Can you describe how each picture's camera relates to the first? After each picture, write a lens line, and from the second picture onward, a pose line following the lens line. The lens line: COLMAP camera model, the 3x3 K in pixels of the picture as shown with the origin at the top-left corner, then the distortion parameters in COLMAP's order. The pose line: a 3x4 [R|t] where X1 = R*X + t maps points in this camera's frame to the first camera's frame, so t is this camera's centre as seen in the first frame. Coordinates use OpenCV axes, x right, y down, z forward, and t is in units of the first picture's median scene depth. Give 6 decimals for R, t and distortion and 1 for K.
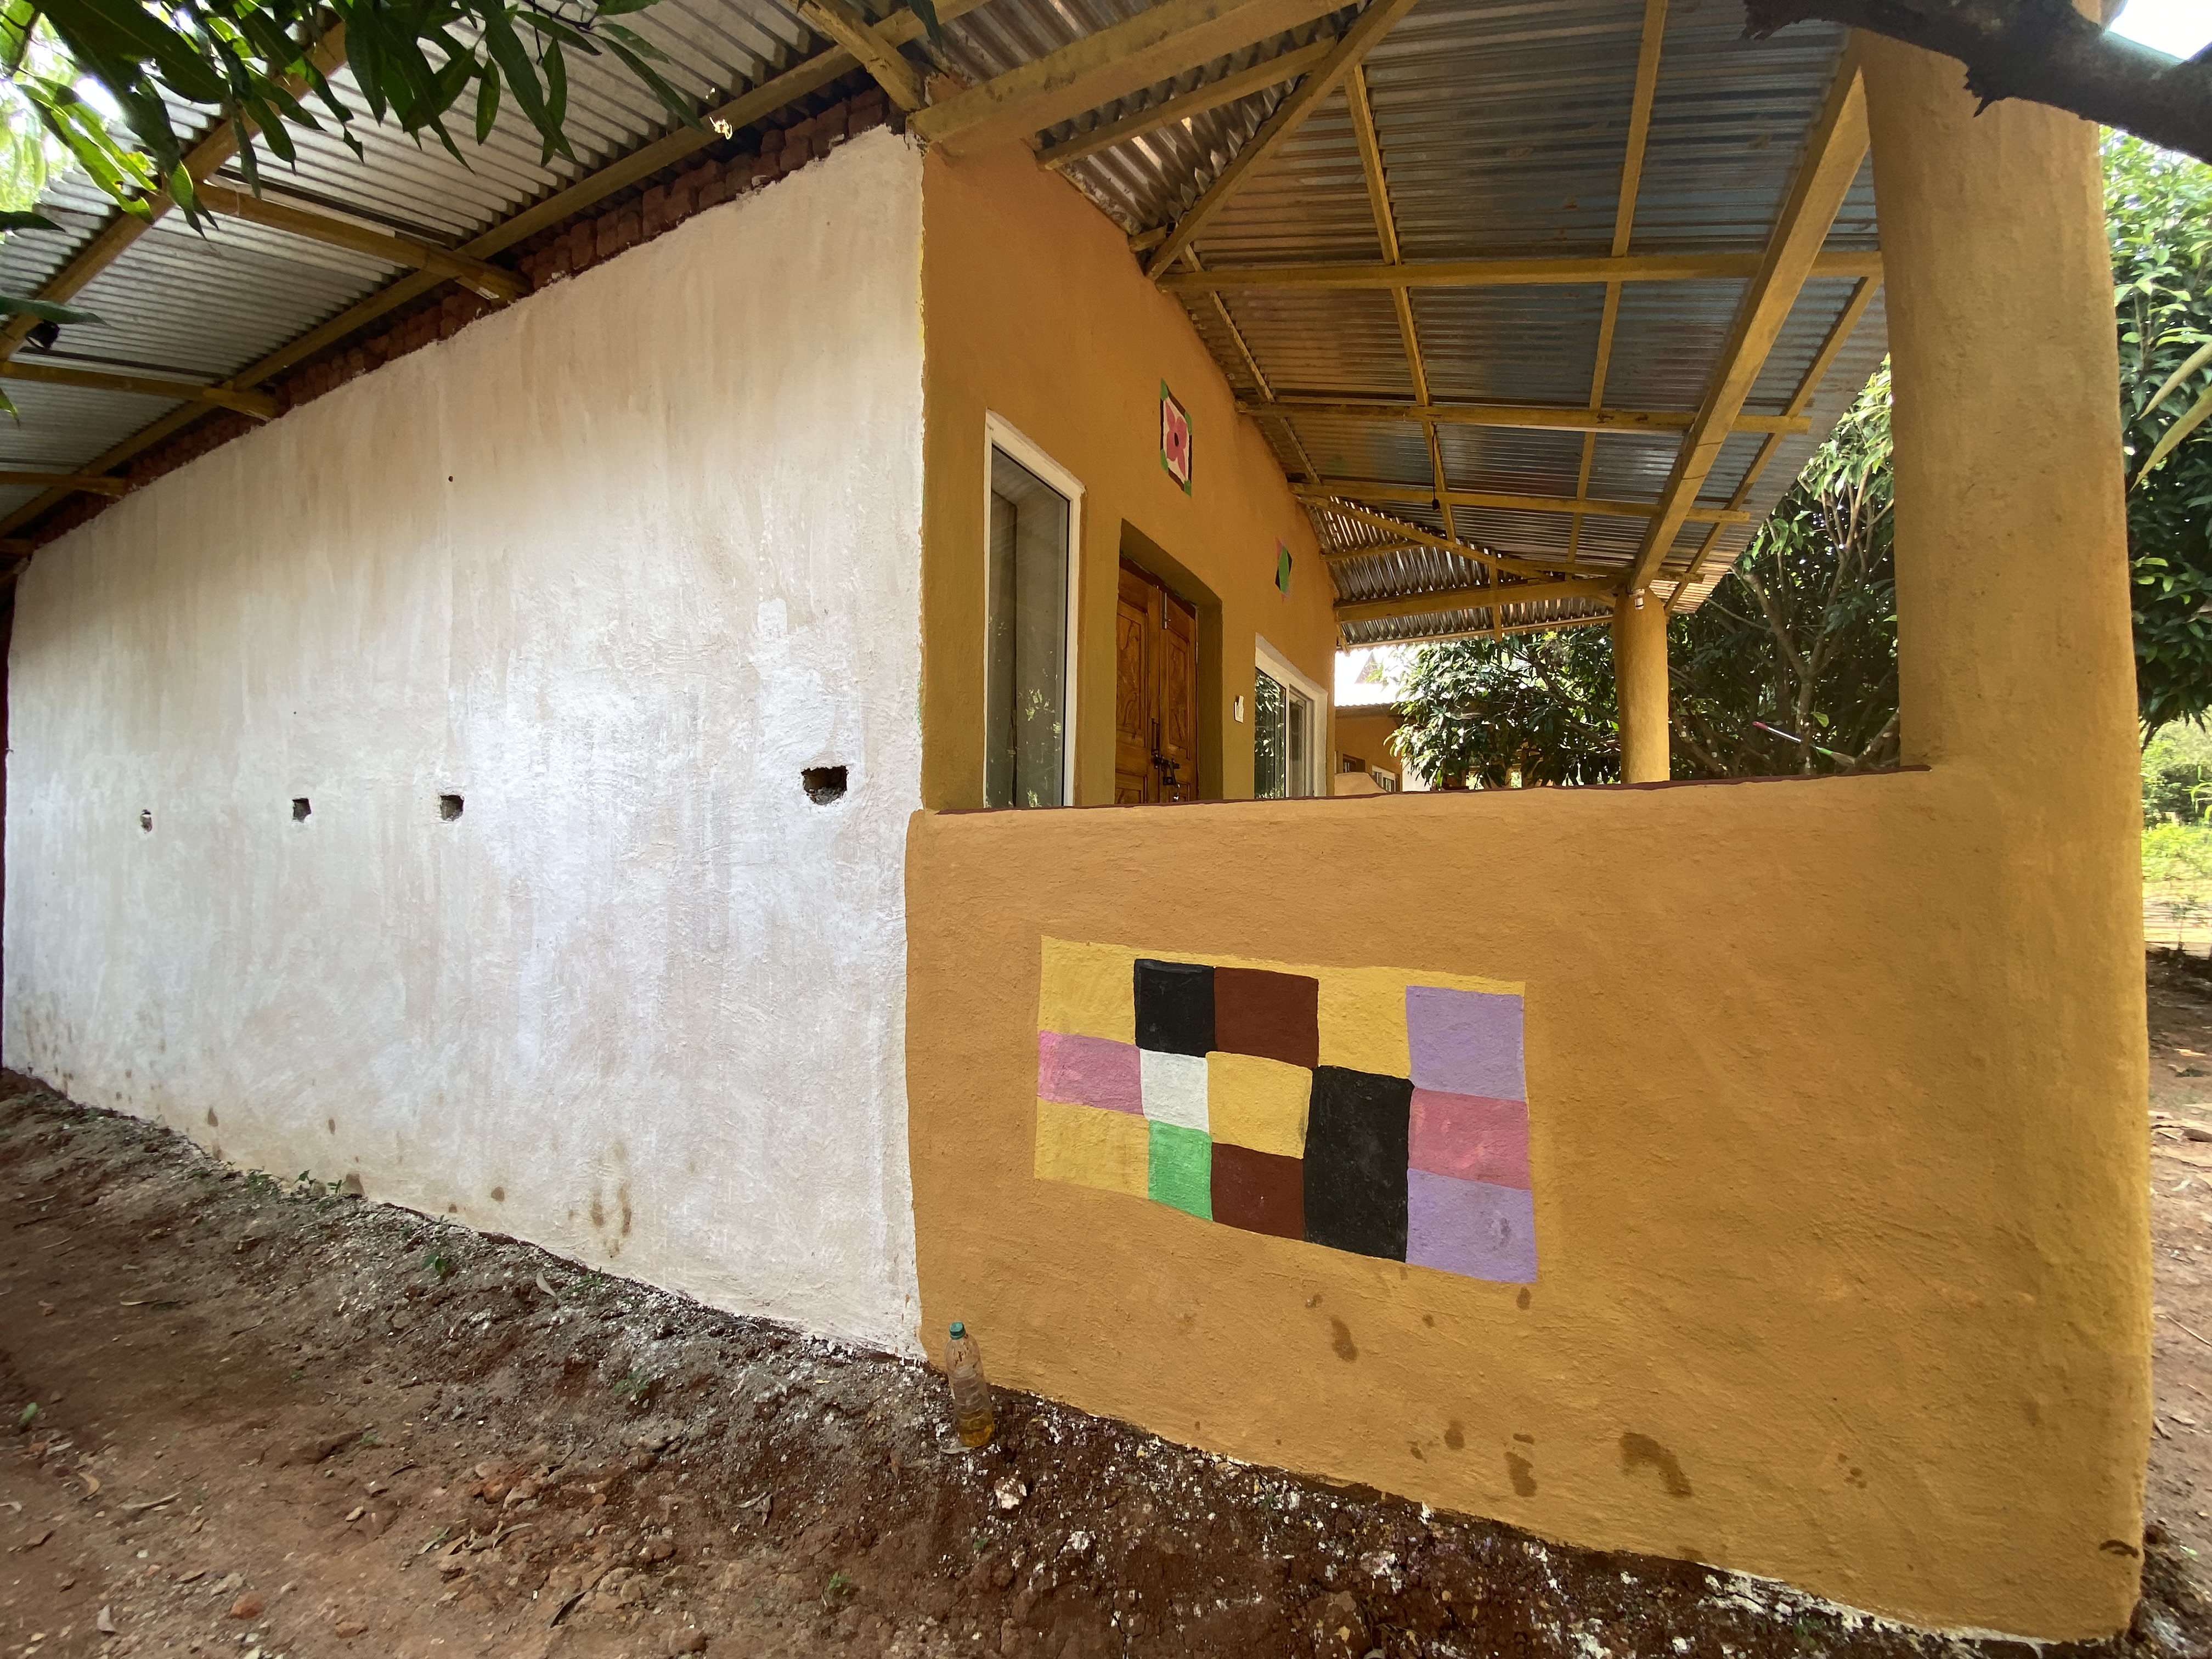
lens RADIAL K [[895.0, 0, 1106.0], [0, 895.0, 829.5], [0, 0, 1]] dist [0.027776, -0.023944]
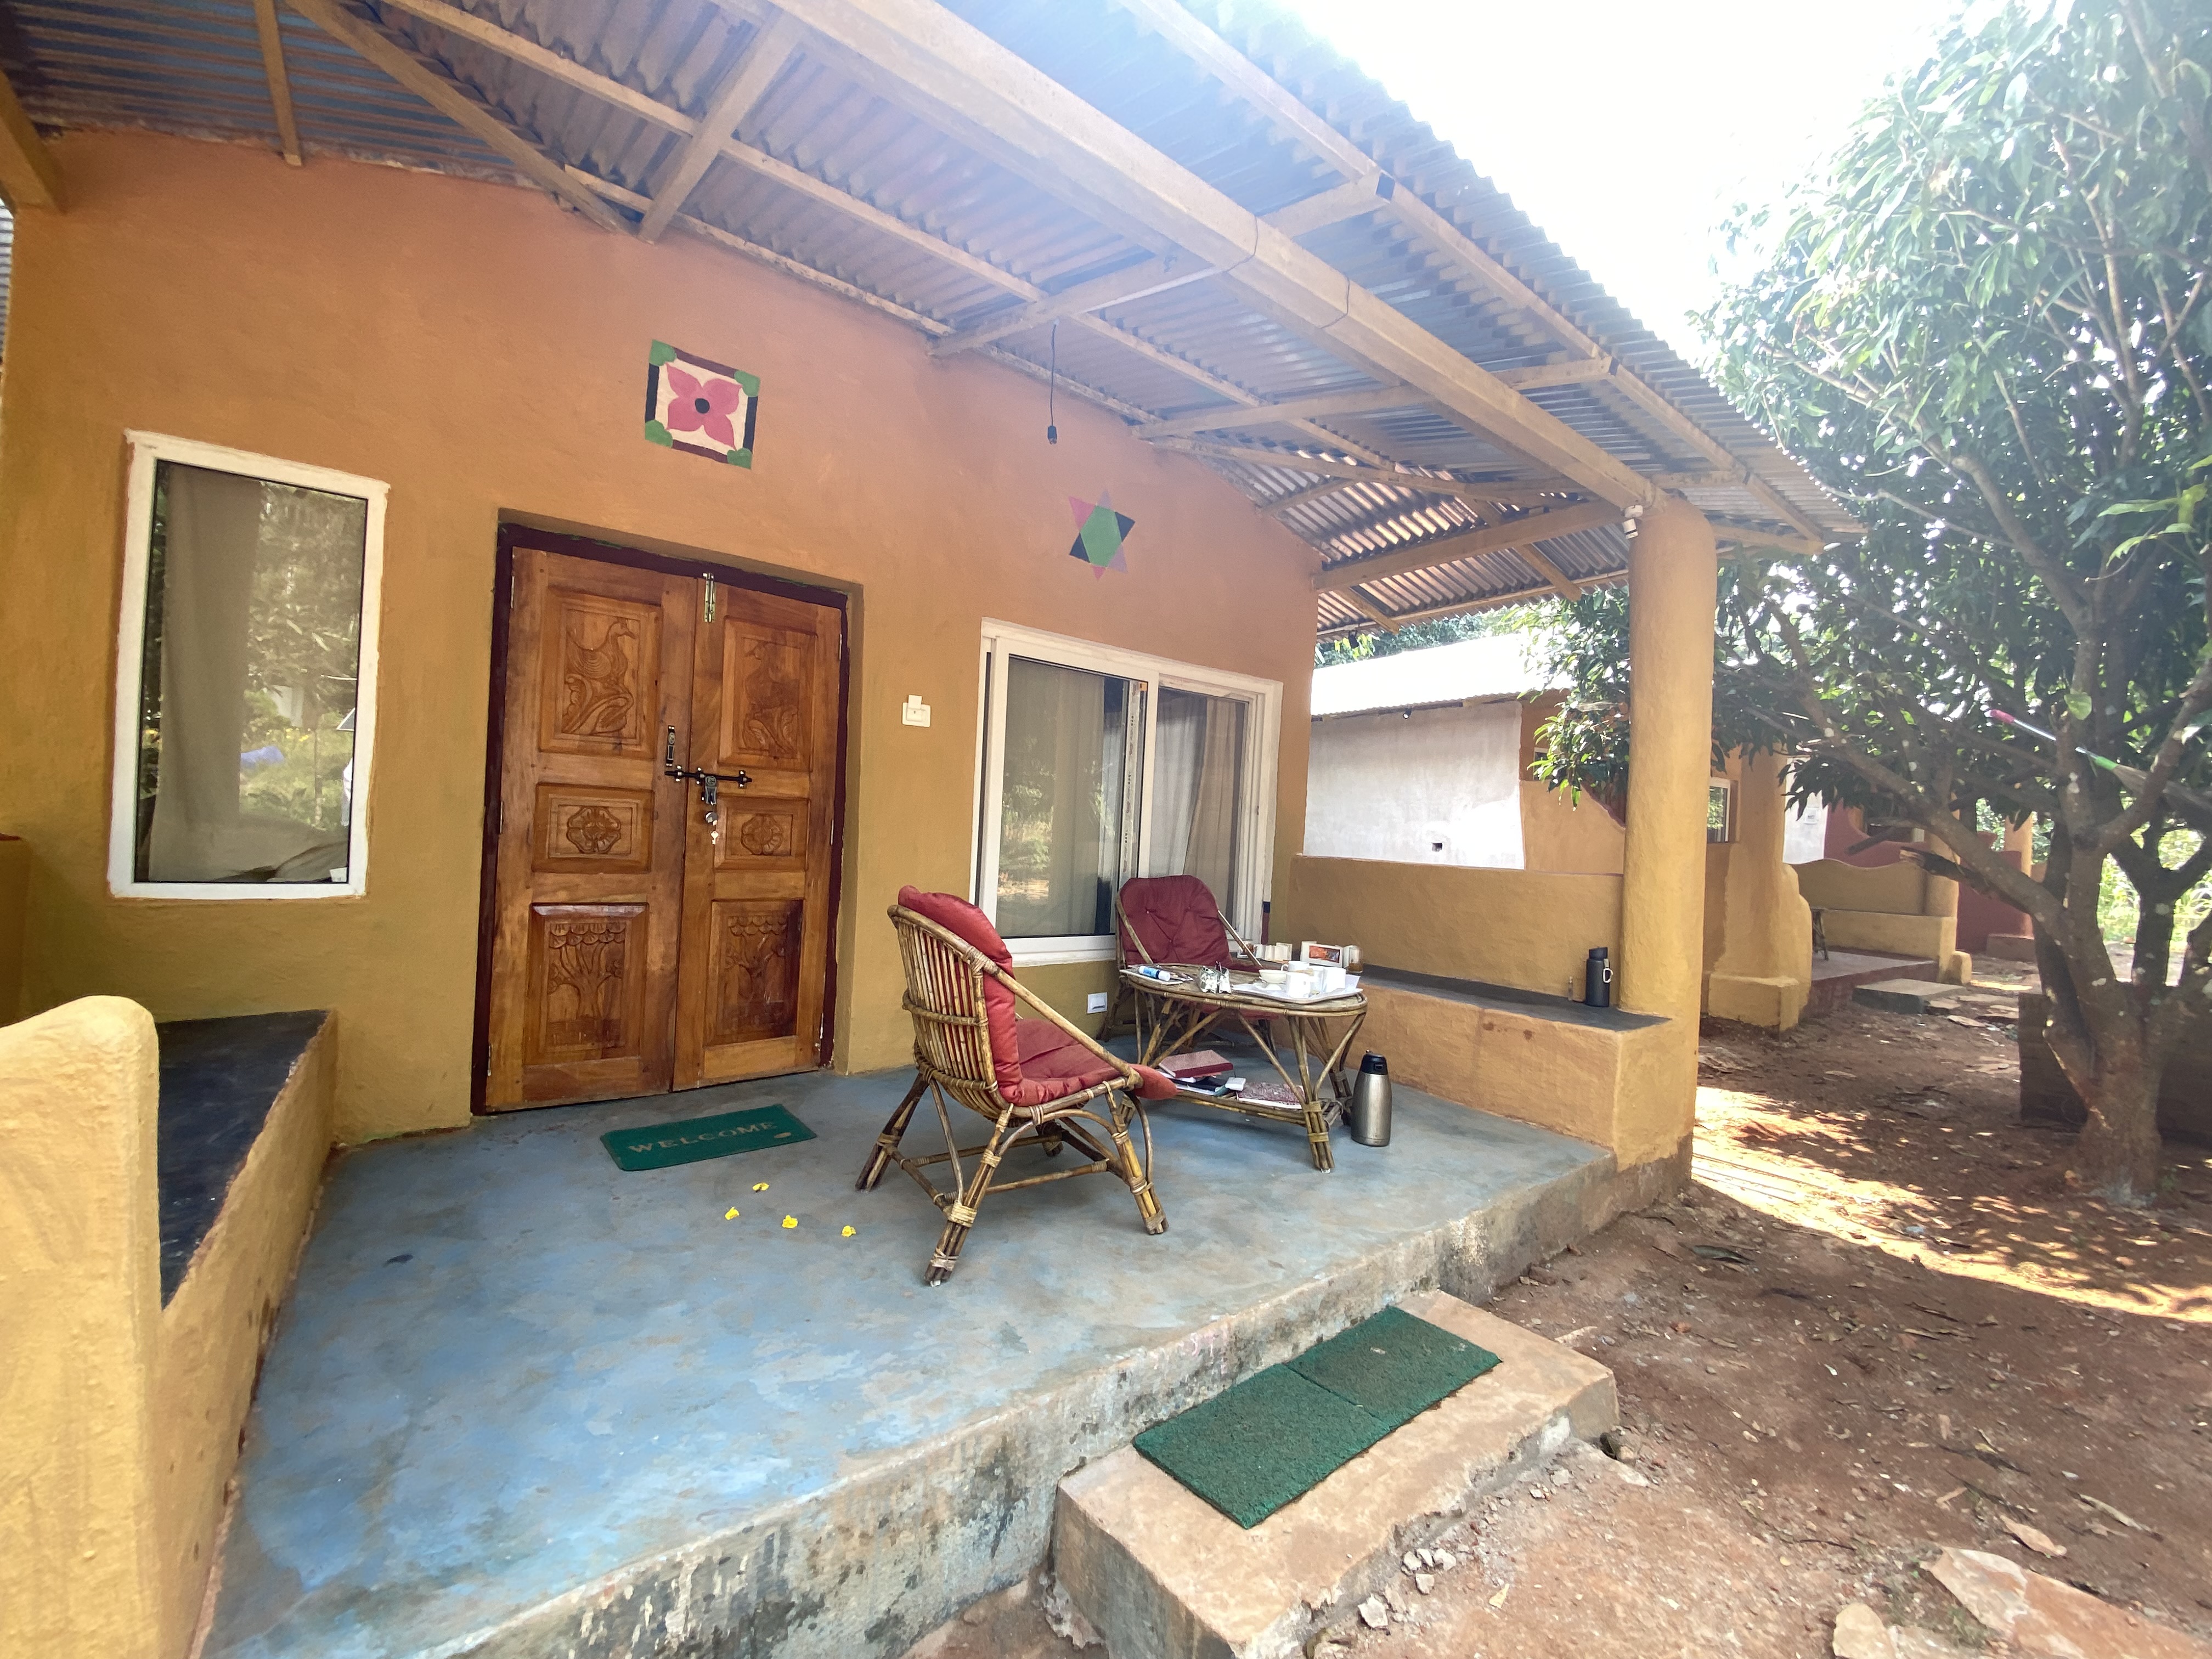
lens RADIAL K [[895.0, 0, 1106.0], [0, 895.0, 829.5], [0, 0, 1]] dist [0.027776, -0.023944]
pose [[0.885438, 0.042800, -0.462782, 0.749874], [-0.041499, 0.999054, 0.012997, -0.041954], [0.462901, 0.007697, 0.886377, 0.355203]]
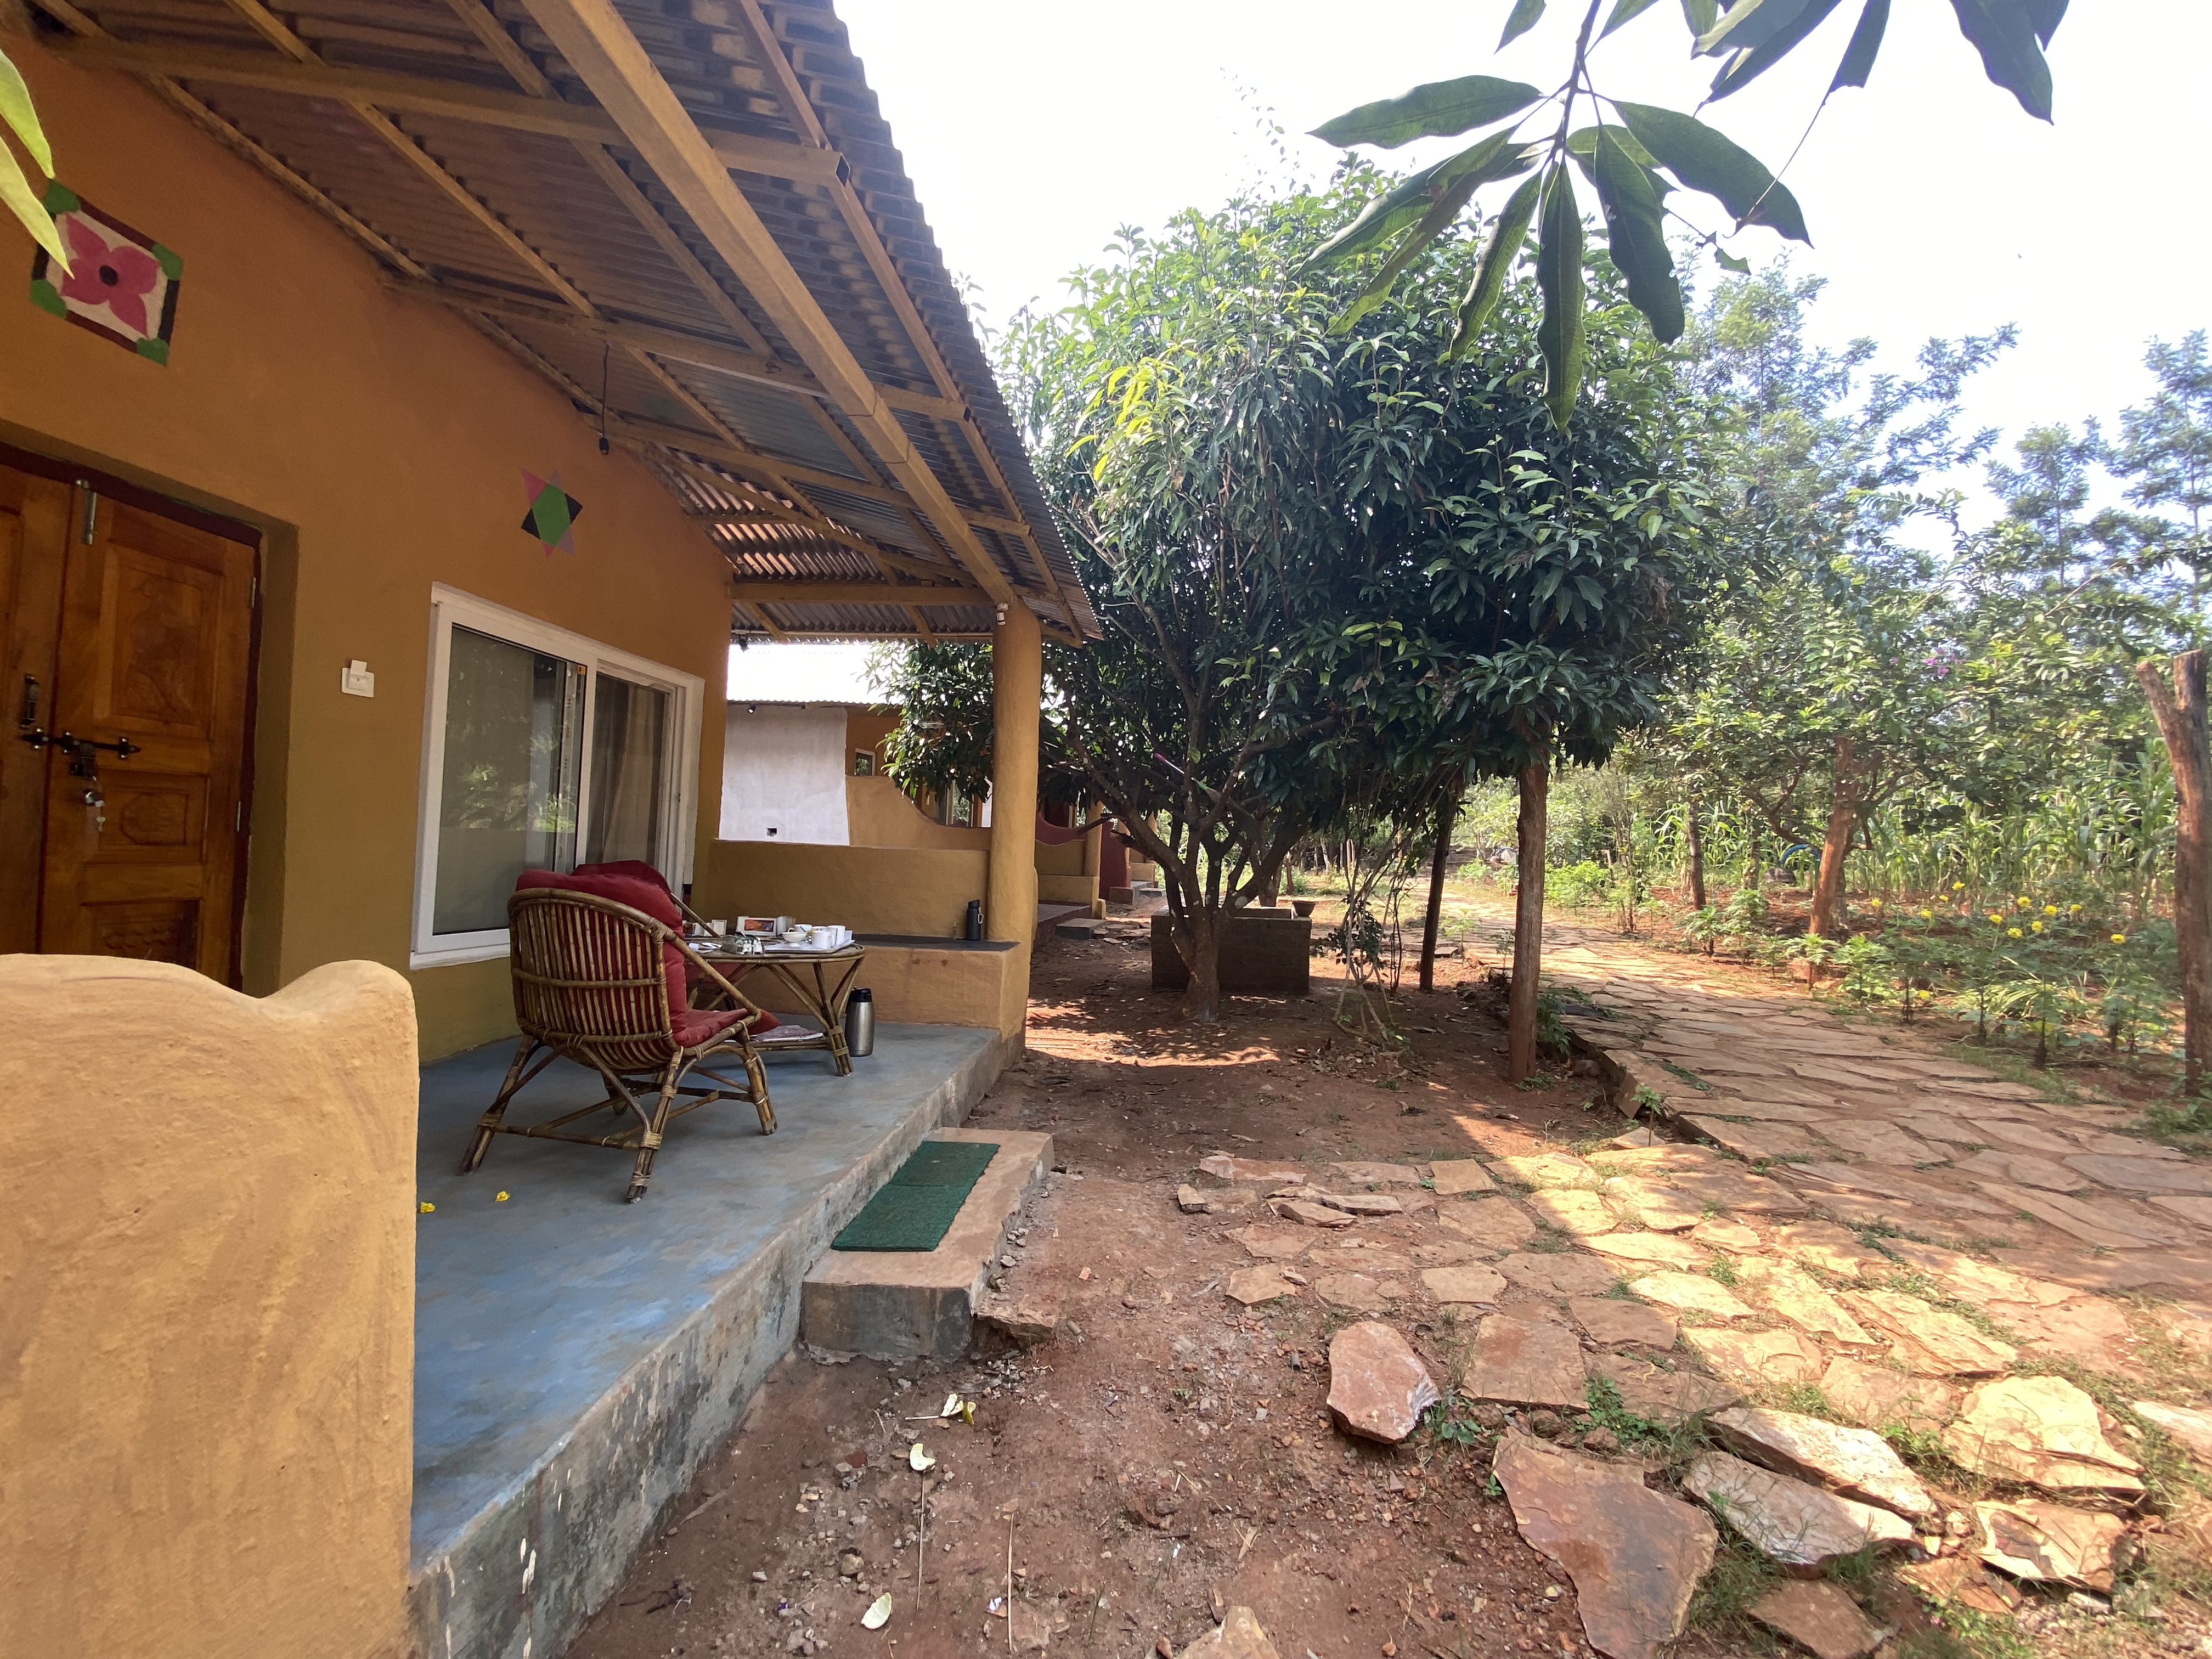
lens RADIAL K [[895.0, 0, 1106.0], [0, 895.0, 829.5], [0, 0, 1]] dist [0.027776, -0.023944]
pose [[0.947094, 0.050600, 0.316941, 0.539762], [-0.051122, 0.998670, -0.006676, -0.036775], [-0.316858, -0.009880, 0.948422, 0.096567]]
